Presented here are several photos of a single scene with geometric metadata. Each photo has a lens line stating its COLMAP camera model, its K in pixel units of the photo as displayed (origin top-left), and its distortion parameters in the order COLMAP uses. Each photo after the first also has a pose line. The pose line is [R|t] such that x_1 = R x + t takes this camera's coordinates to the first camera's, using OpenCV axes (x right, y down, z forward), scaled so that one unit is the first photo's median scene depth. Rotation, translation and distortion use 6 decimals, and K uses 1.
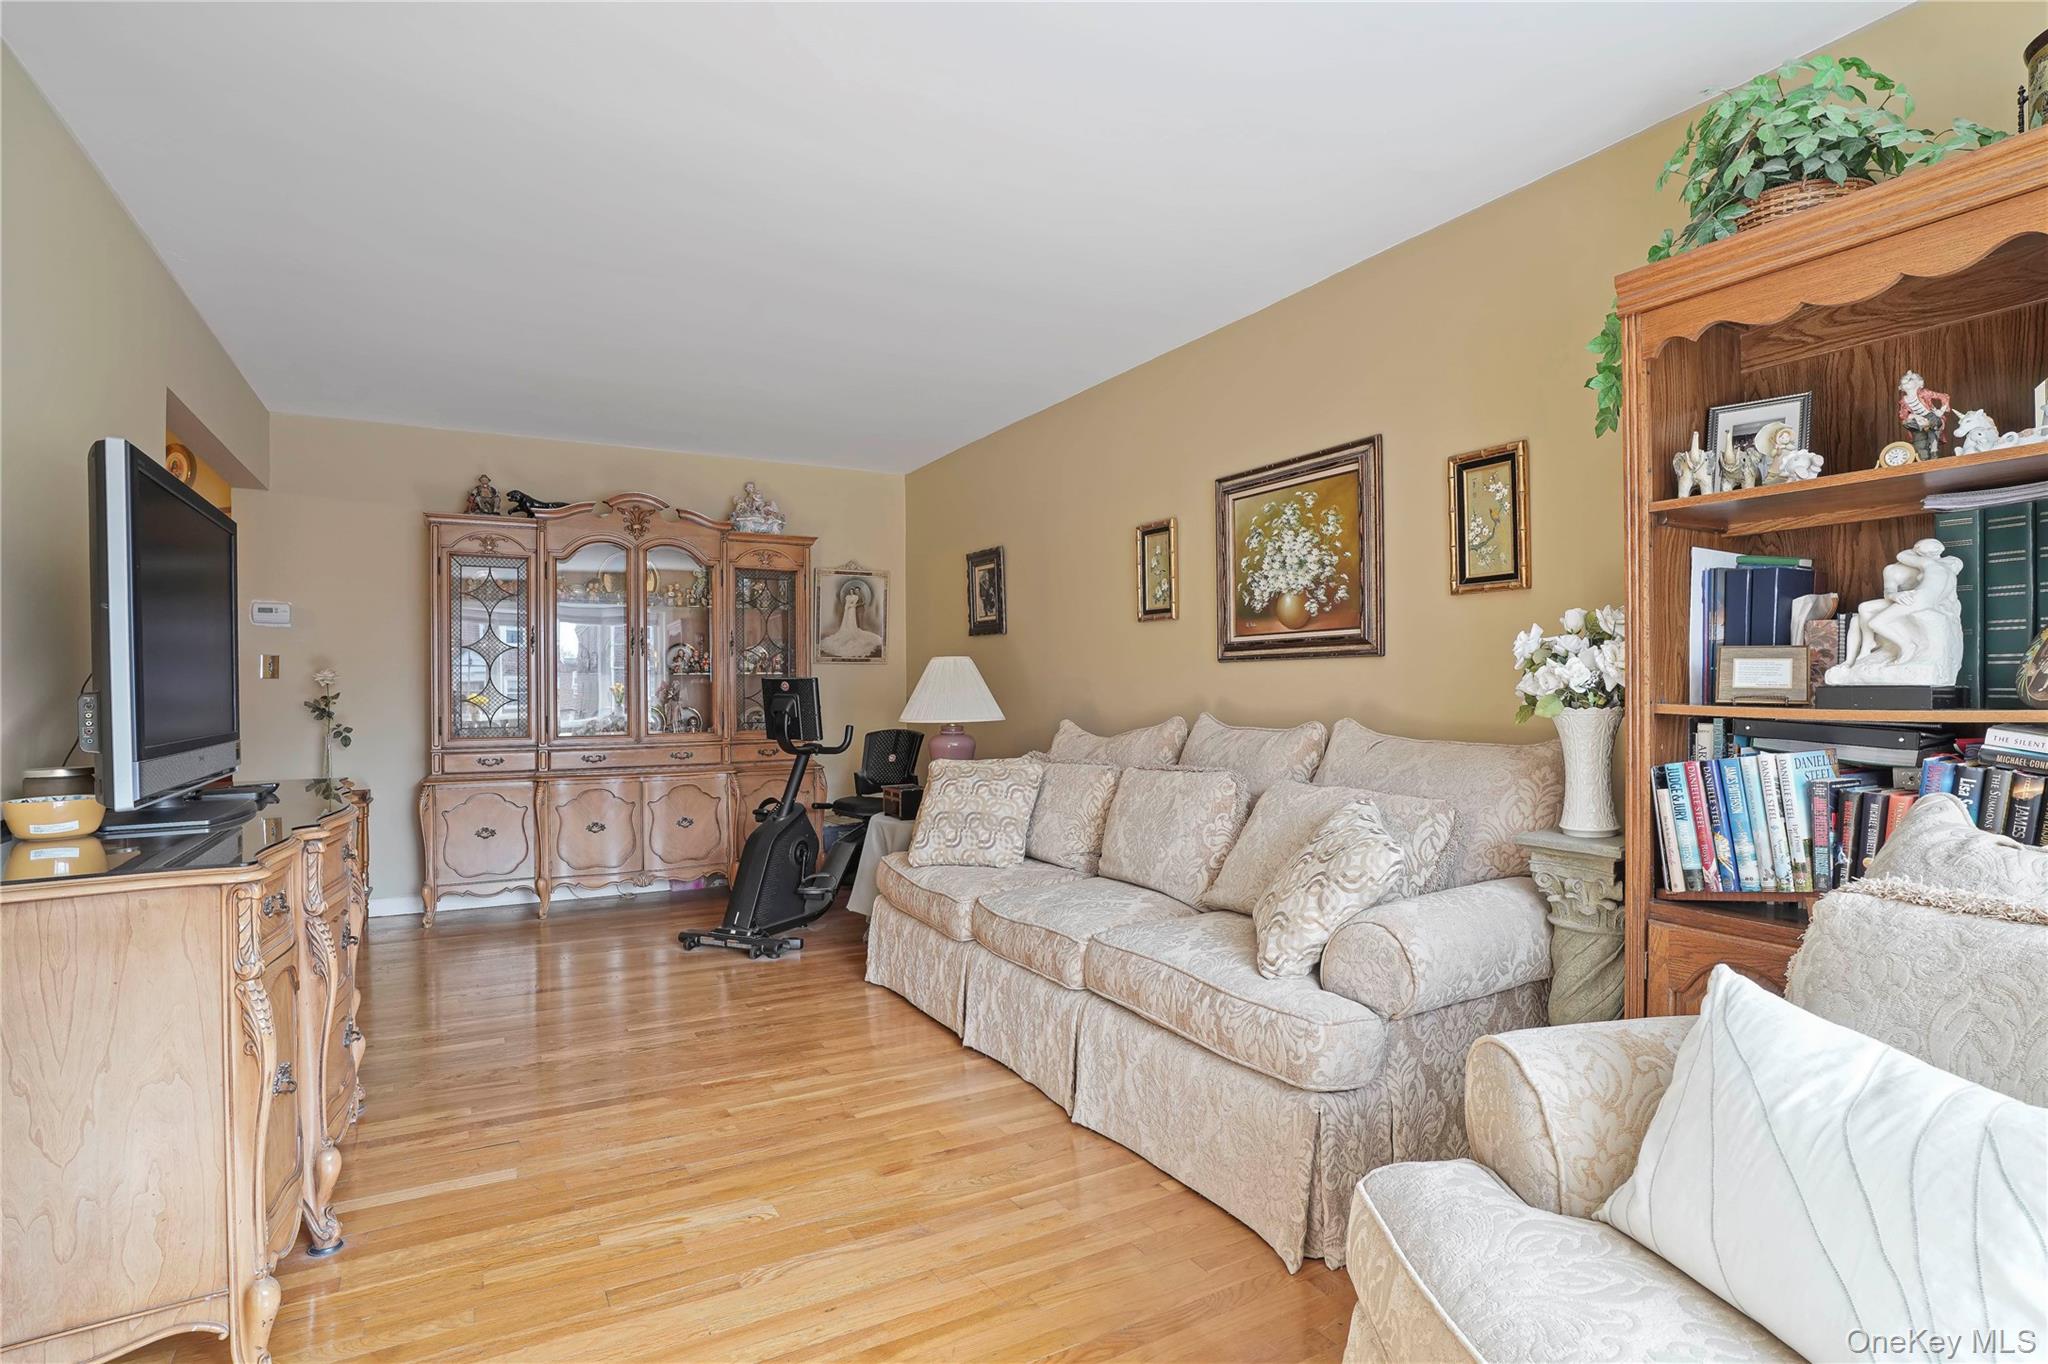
lens RADIAL K [[1026.4, 0, 1021.9], [0, 1026.4, 685.6], [0, 0, 1]] dist [-0.021418, 0.000080]
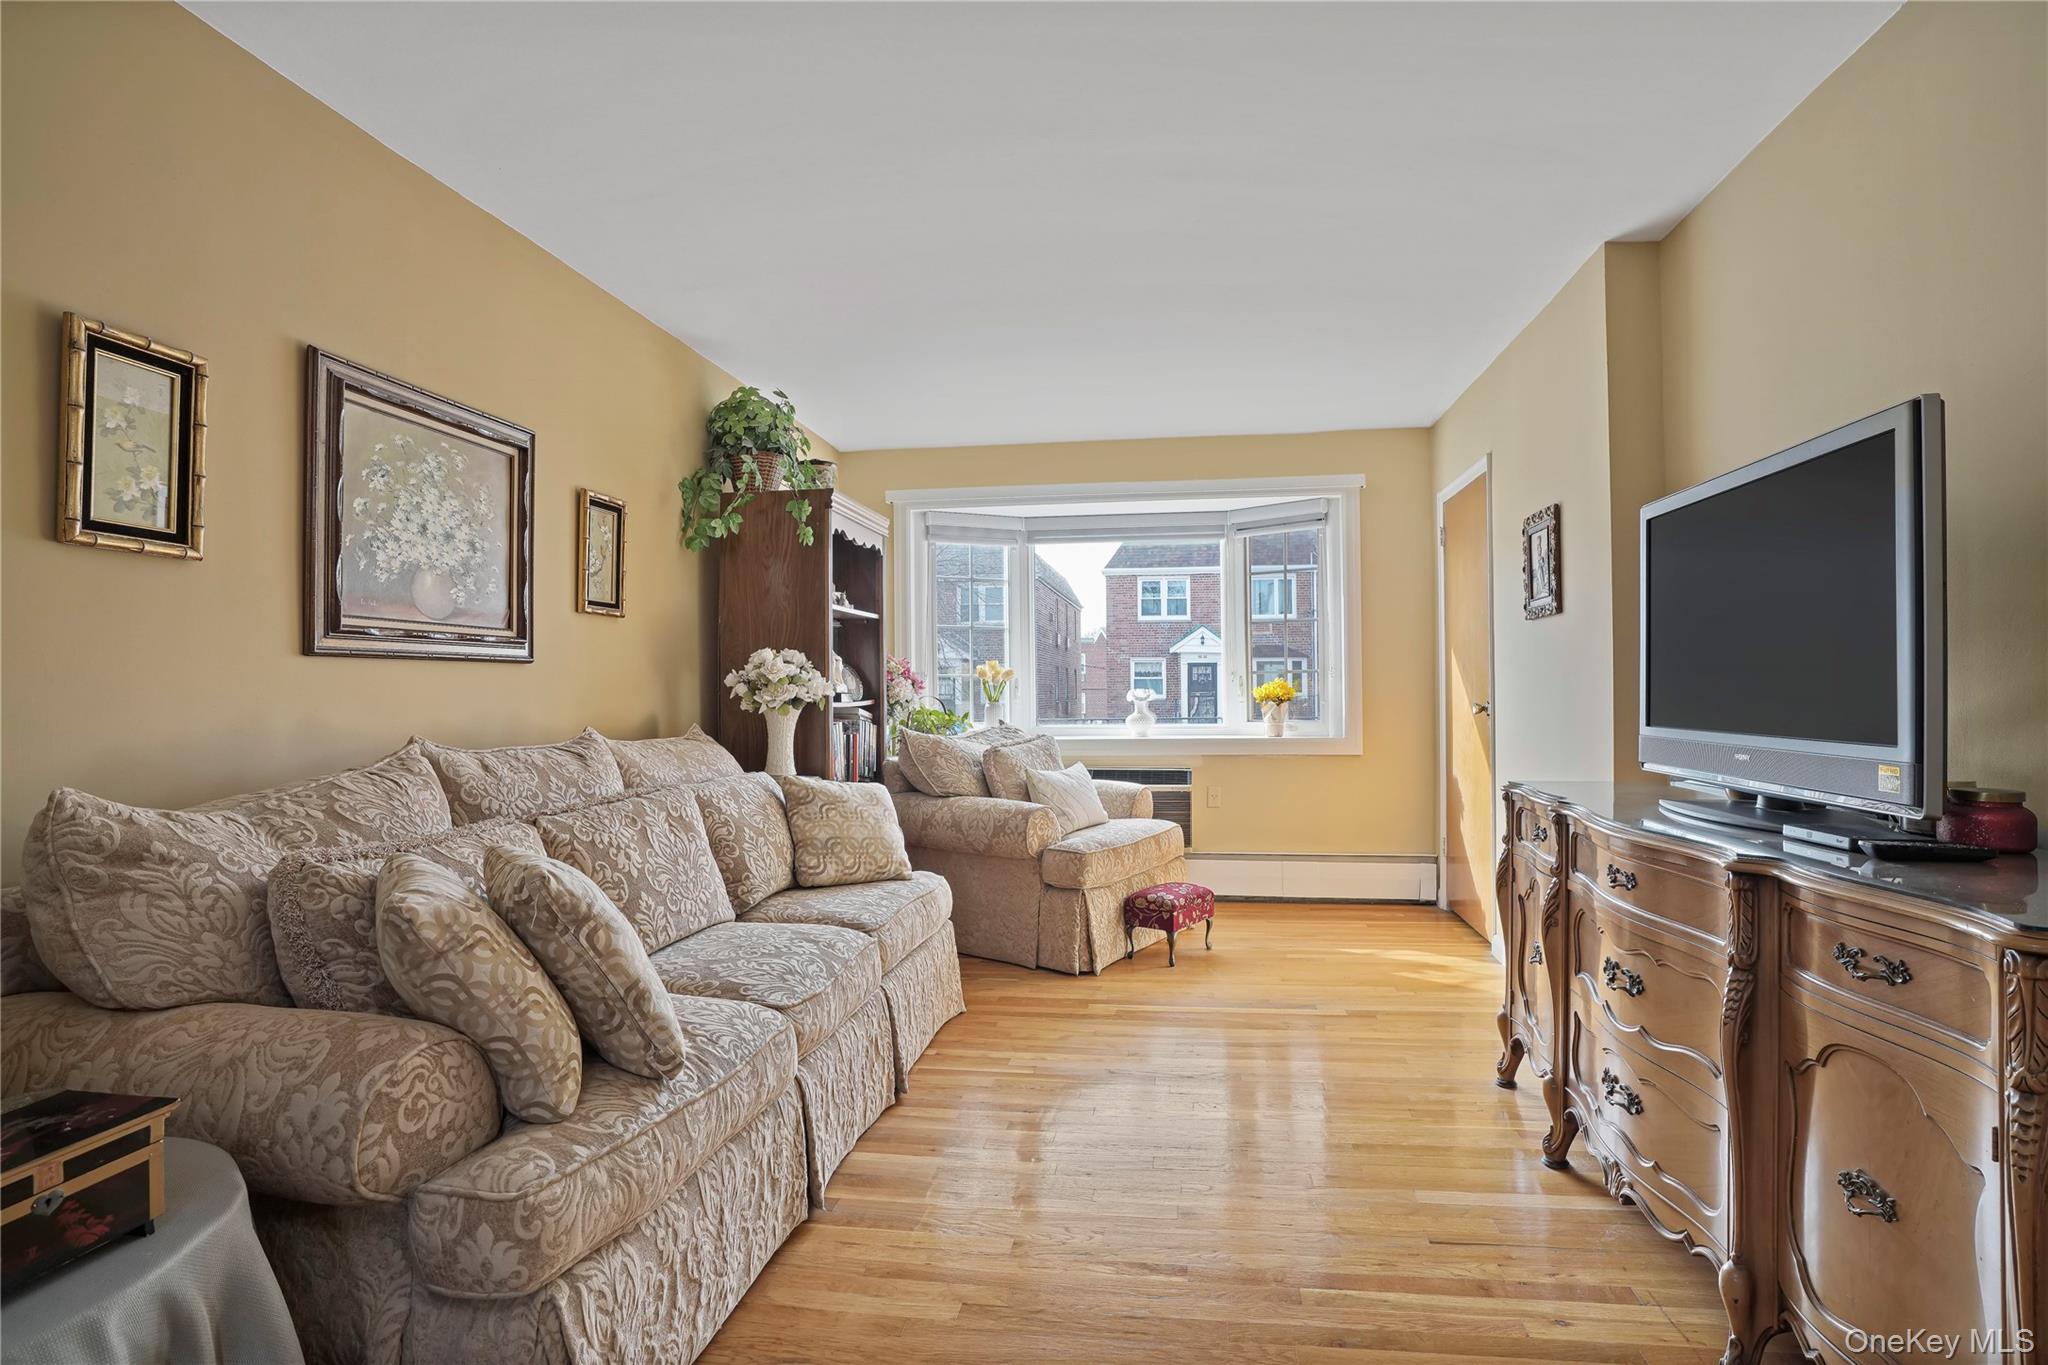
lens RADIAL K [[1026.4, 0, 1030.0], [0, 1026.4, 680.4], [0, 0, 1]] dist [-0.021418, 0.000080]
pose [[-0.783736, 0.013691, 0.620943, -0.547404], [0.008231, 0.999898, -0.011658, 0.002049], [-0.621040, -0.004026, -0.783769, 1.322212]]
